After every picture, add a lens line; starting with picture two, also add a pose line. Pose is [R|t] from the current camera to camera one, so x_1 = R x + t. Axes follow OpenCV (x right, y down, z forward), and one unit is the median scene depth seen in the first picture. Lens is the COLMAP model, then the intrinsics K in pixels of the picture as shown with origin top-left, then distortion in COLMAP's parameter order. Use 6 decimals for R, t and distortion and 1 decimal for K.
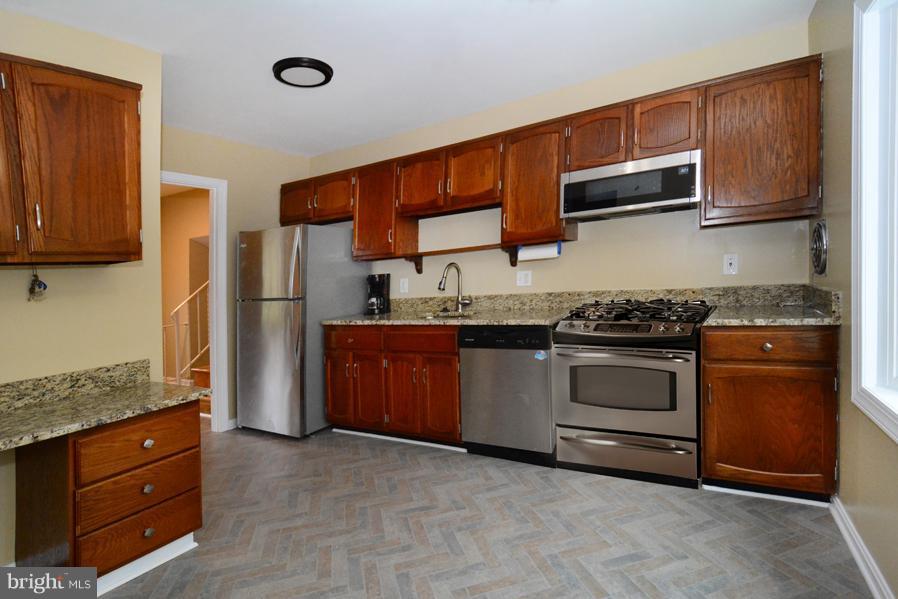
lens RADIAL K [[435.6, 0, 435.8], [0, 435.6, 304.8], [0, 0, 1]] dist [0.016747, -0.022771]
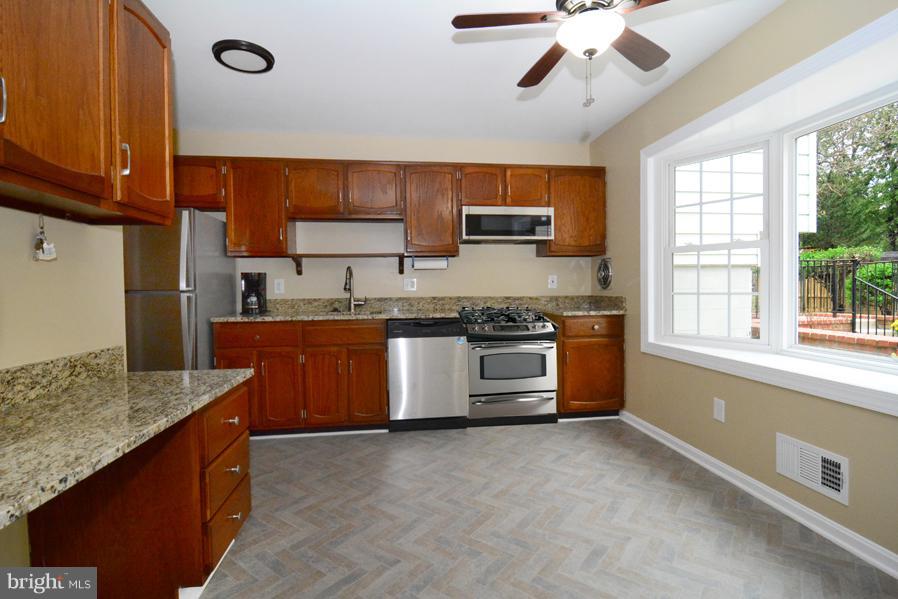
lens RADIAL K [[447.1, 0, 449.0], [0, 447.1, 299.5], [0, 0, 1]] dist [0.002315, 0.000501]
pose [[0.789311, 0.043014, 0.612485, -0.584755], [-0.004022, 0.997884, -0.064897, 0.075395], [-0.613981, 0.048761, 0.787813, -0.036926]]
